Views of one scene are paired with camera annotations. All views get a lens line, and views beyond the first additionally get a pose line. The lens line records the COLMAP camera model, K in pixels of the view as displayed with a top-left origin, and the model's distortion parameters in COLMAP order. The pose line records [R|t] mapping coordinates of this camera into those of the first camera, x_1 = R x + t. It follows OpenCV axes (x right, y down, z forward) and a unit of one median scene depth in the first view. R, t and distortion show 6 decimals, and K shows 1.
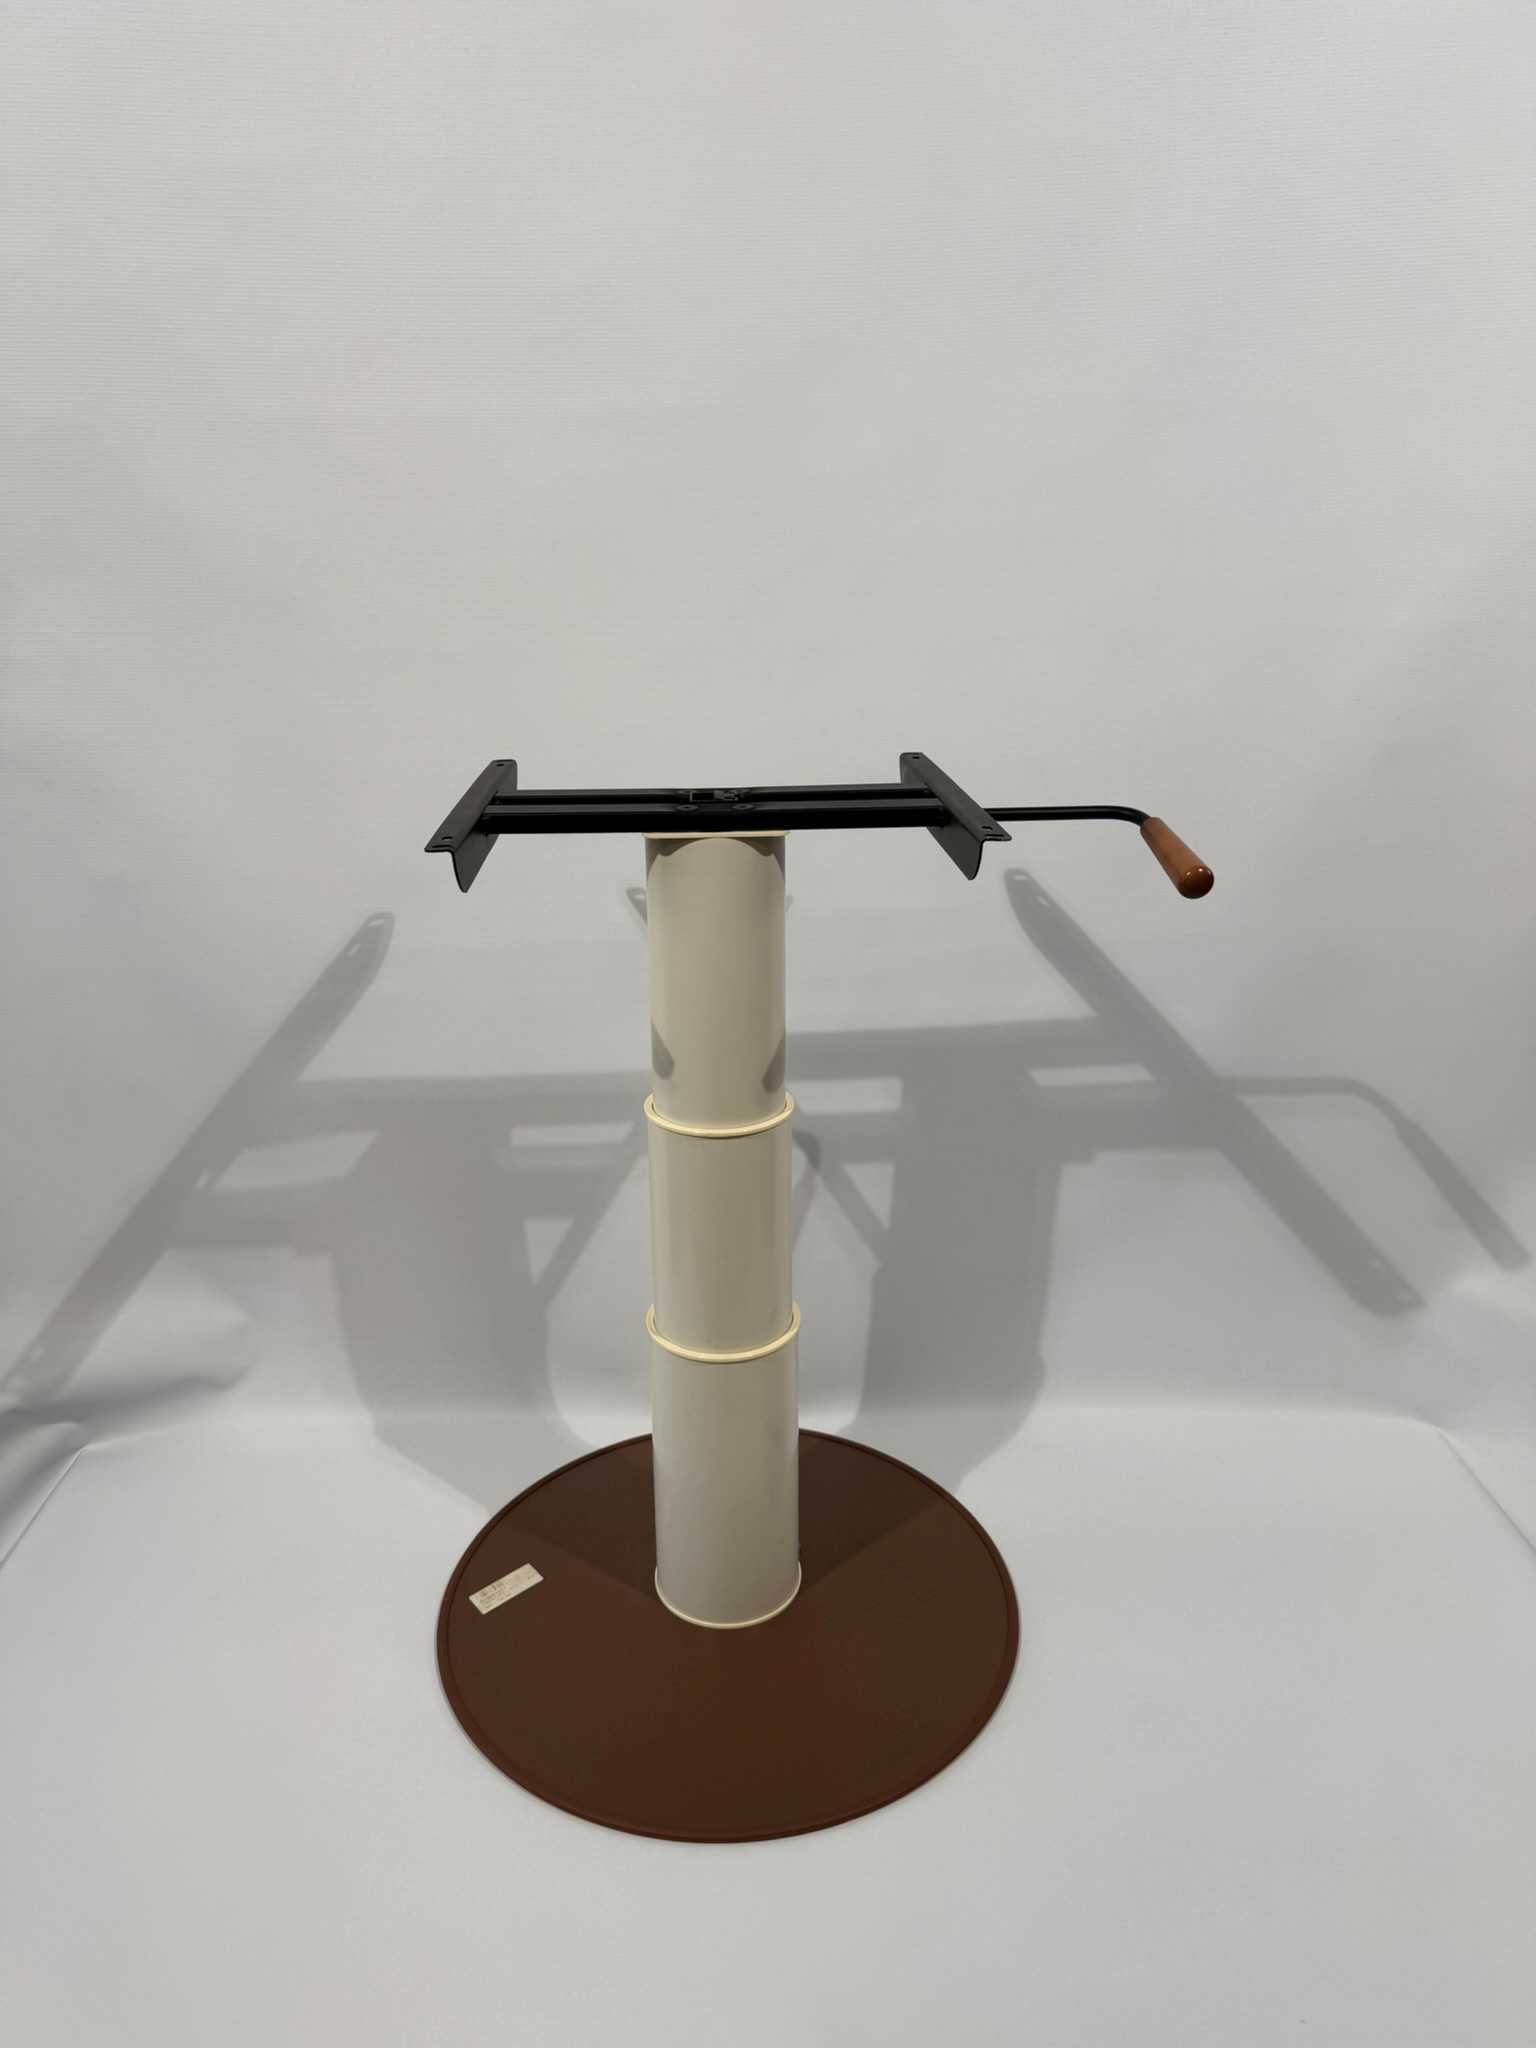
lens RADIAL K [[1448.3, 0, 769.7], [0, 1448.3, 1014.5], [0, 0, 1]] dist [0.112700, -0.181332]
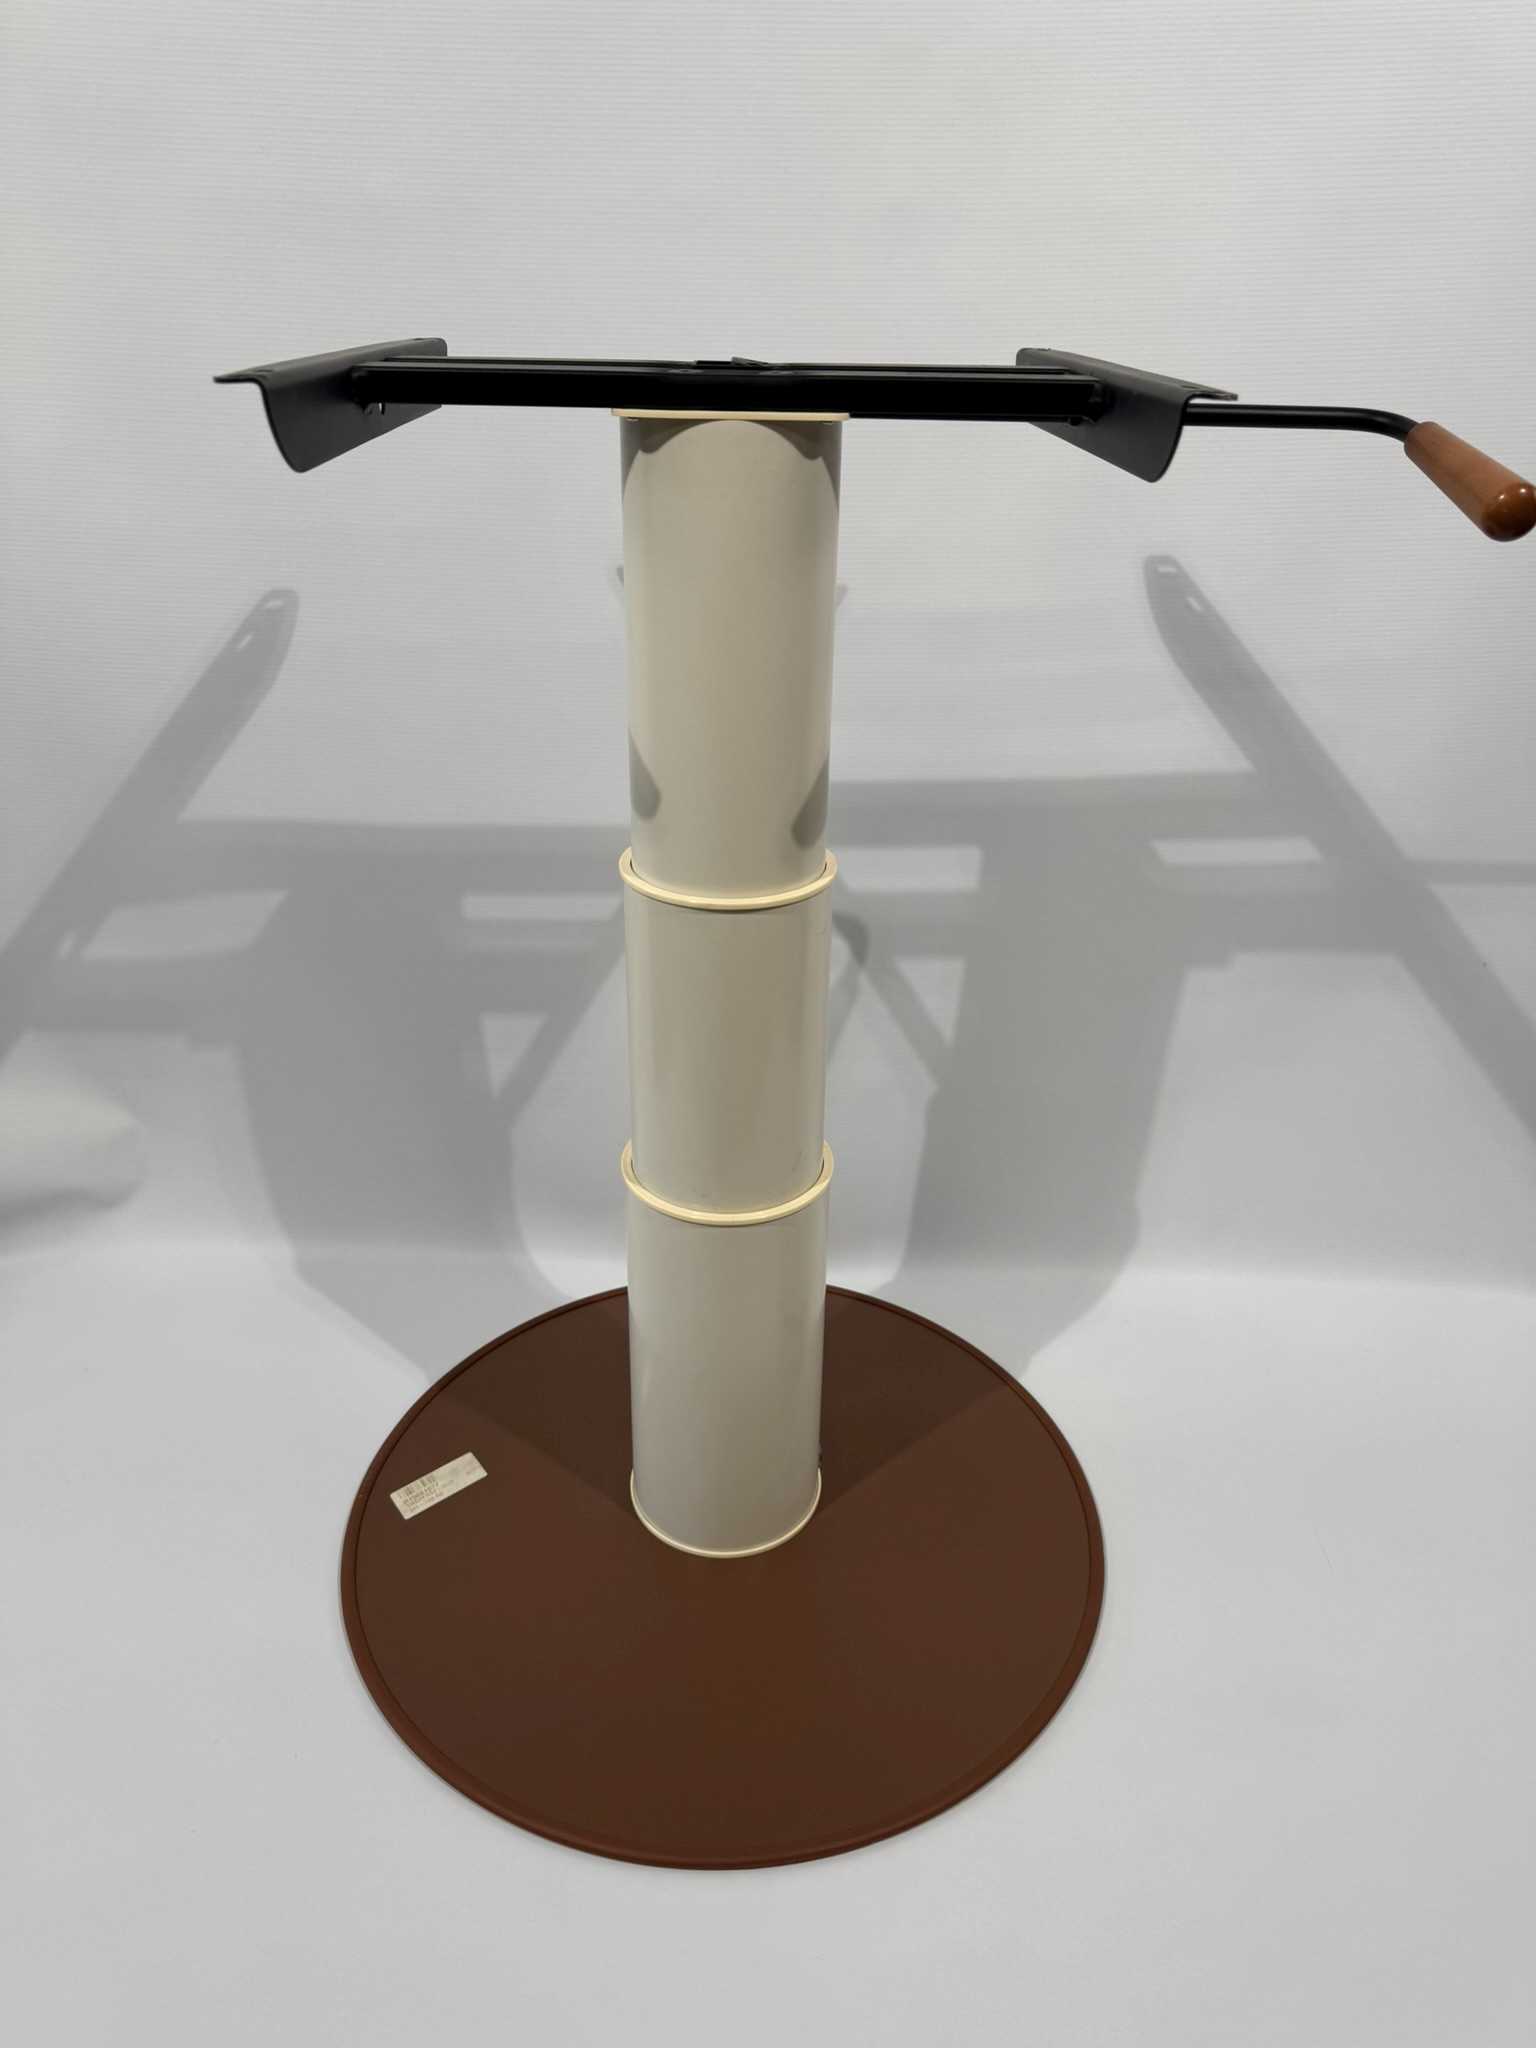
lens RADIAL K [[1448.3, 0, 769.7], [0, 1448.3, 1014.5], [0, 0, 1]] dist [0.112700, -0.181332]
pose [[0.999000, 0.038089, -0.023435, 0.002822], [-0.034428, 0.989471, 0.140579, 0.027984], [0.028542, -0.139631, 0.989792, 0.247086]]
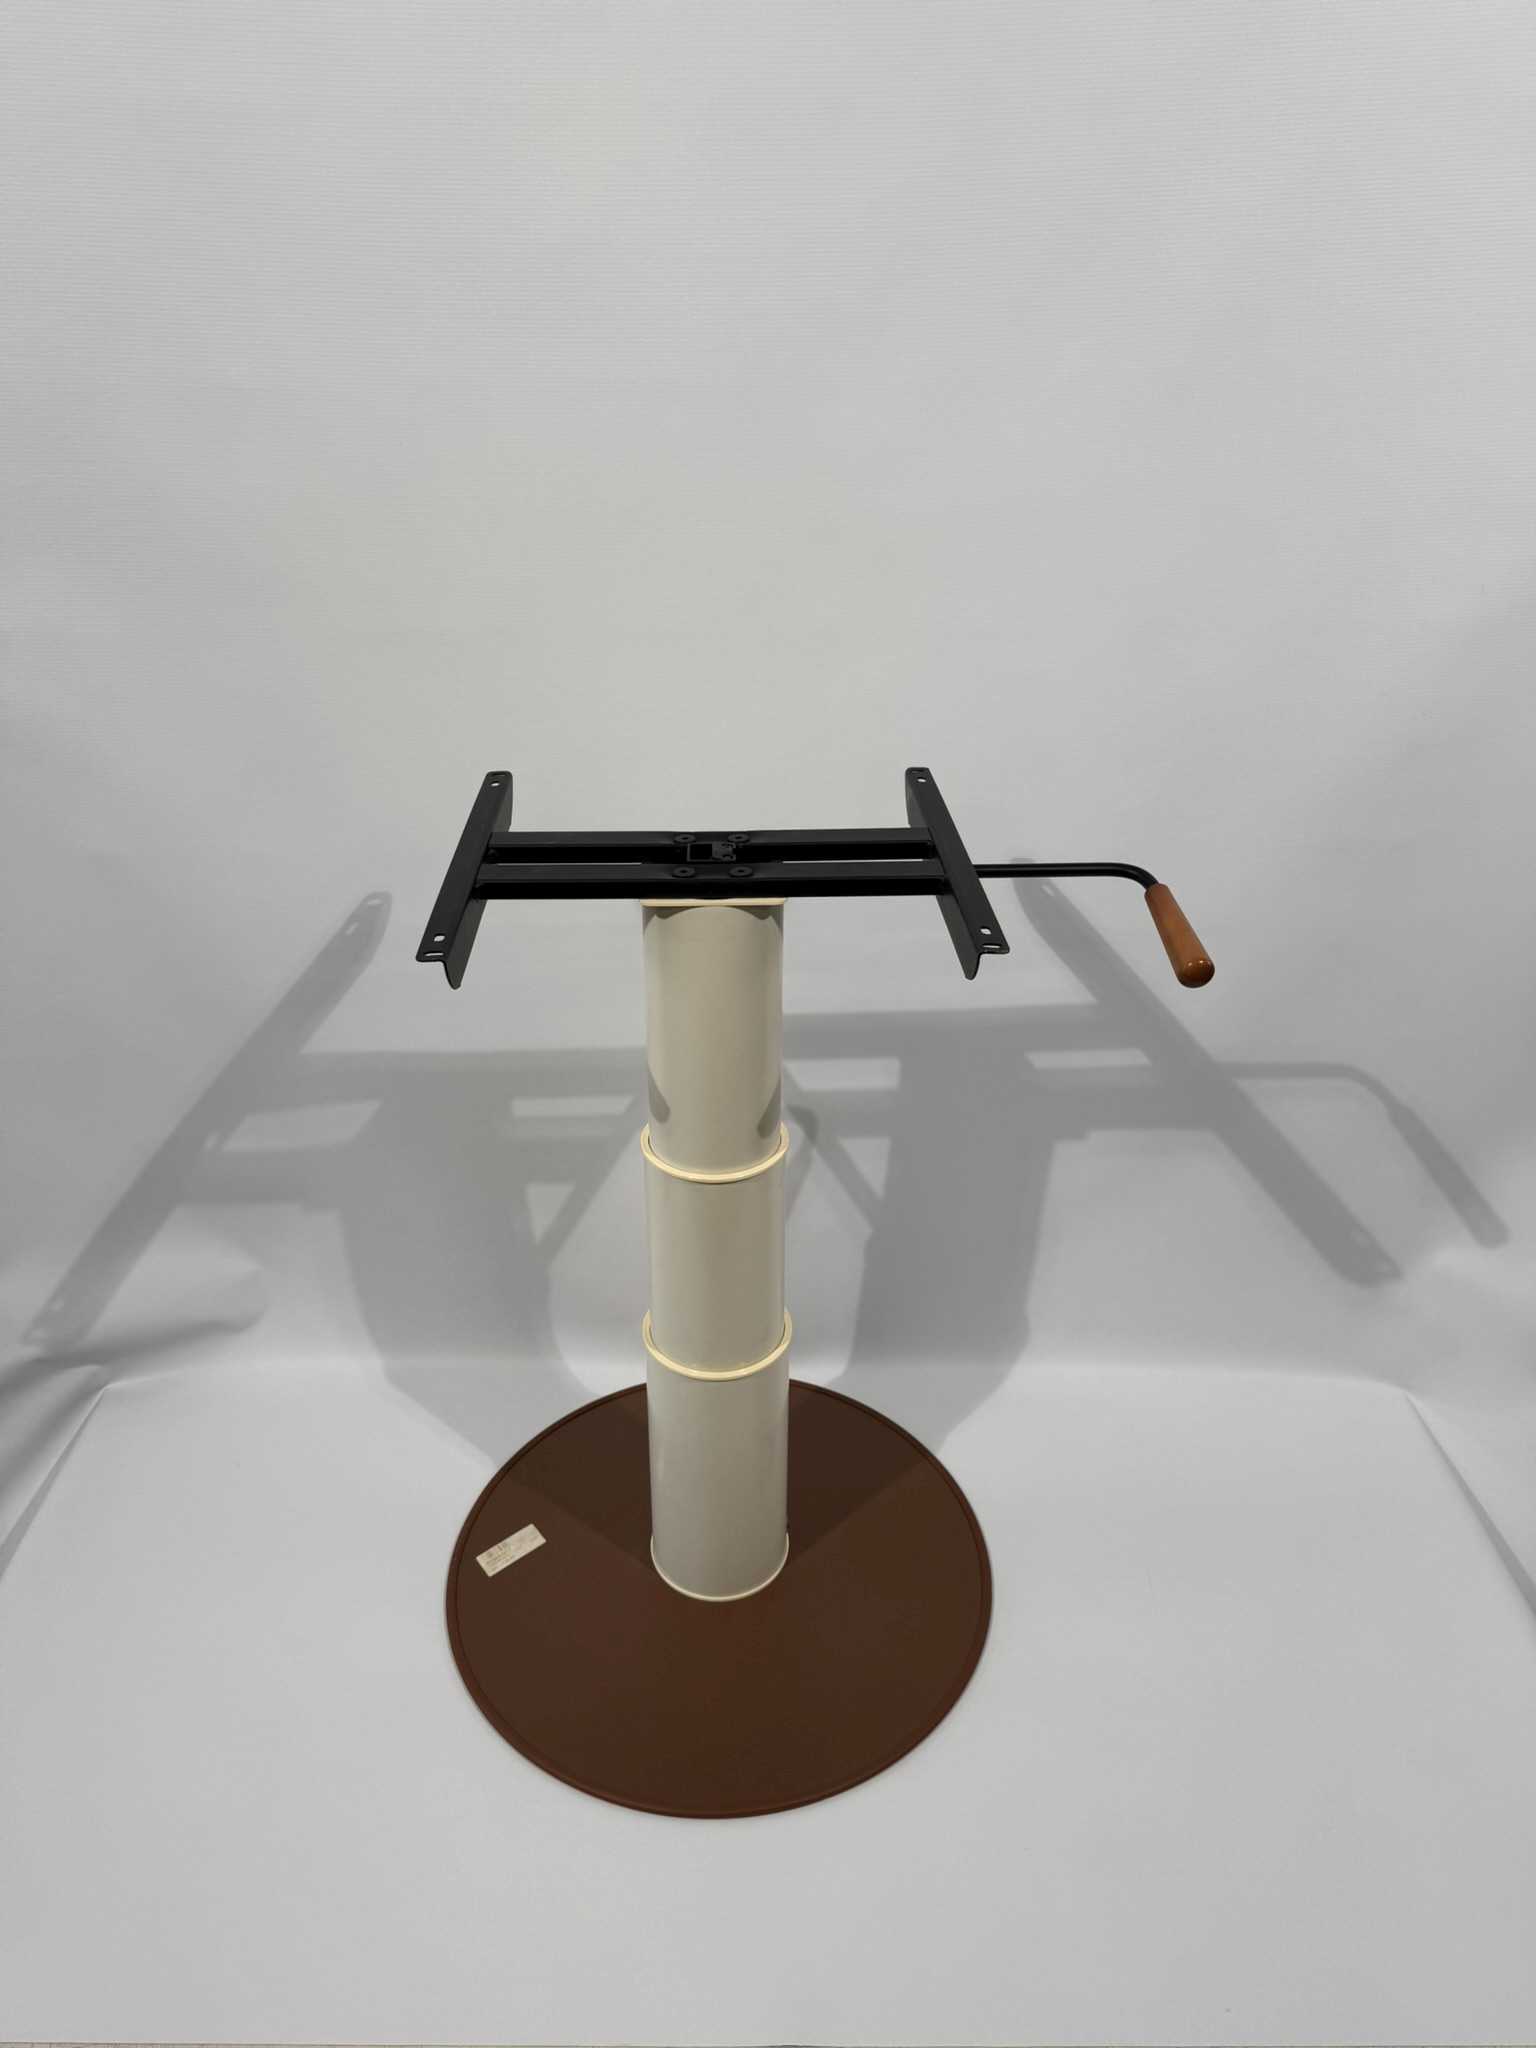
lens RADIAL K [[1433.3, 0, 768.0], [0, 1433.3, 1024.0], [0, 0, 1]] dist [0.059356, -0.000405]
pose [[0.999807, 0.018816, -0.005692, 0.004993], [-0.017675, 0.987181, 0.158622, -0.138593], [0.008603, -0.158490, 0.987323, 0.024174]]
